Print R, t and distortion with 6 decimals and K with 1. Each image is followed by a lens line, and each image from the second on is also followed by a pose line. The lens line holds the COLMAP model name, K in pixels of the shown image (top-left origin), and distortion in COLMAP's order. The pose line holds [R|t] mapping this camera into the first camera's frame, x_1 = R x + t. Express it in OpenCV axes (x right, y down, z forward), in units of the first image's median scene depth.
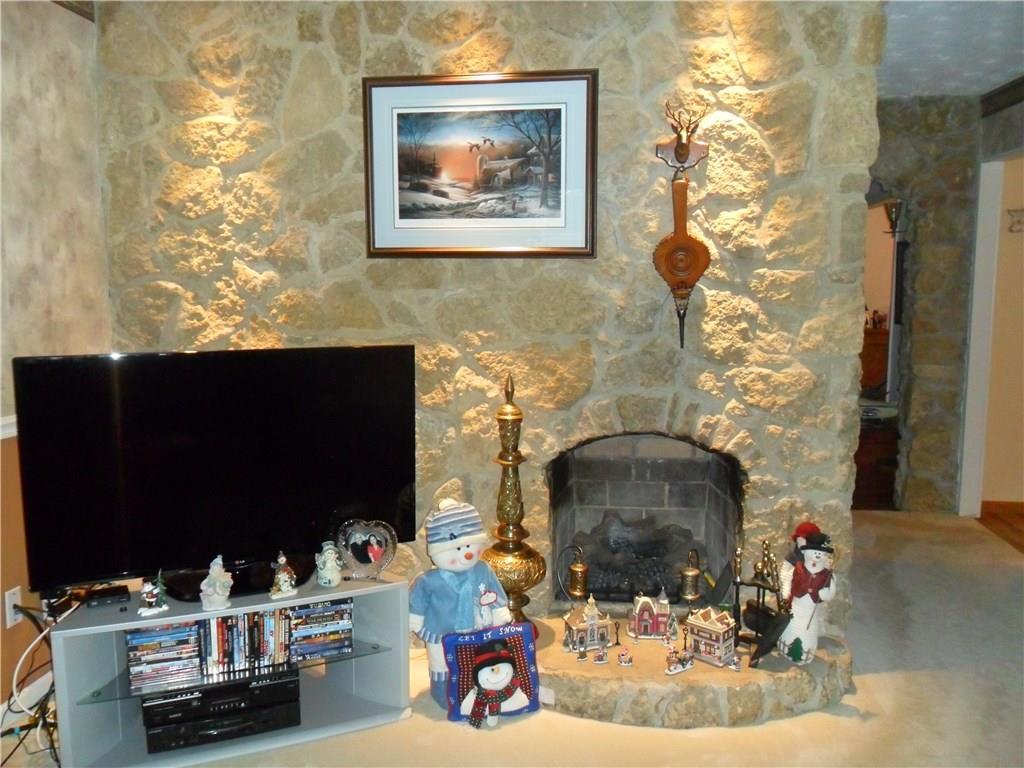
lens RADIAL K [[832.5, 0, 511.4], [0, 832.5, 390.1], [0, 0, 1]] dist [-0.035057, 0.026691]
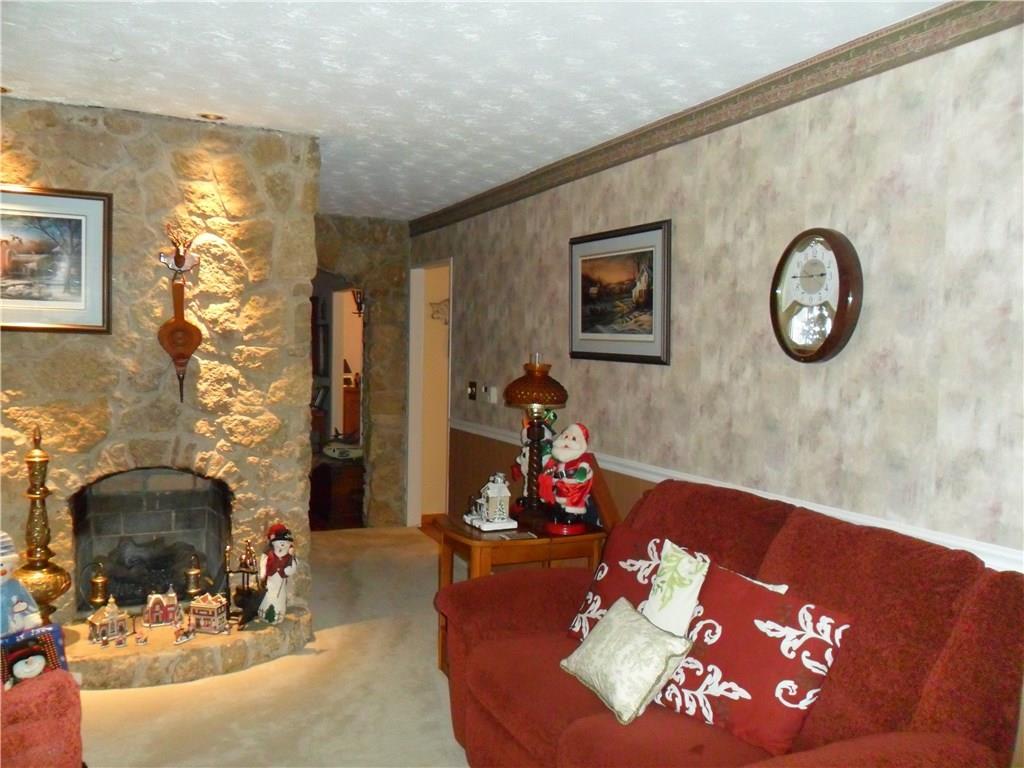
lens RADIAL K [[832.5, 0, 511.6], [0, 832.5, 386.1], [0, 0, 1]] dist [-0.035057, 0.026691]
pose [[0.843927, -0.001402, 0.536457, -0.065412], [0.042523, 0.997025, -0.064290, 0.032326], [-0.534770, 0.077068, 0.841476, -0.424717]]
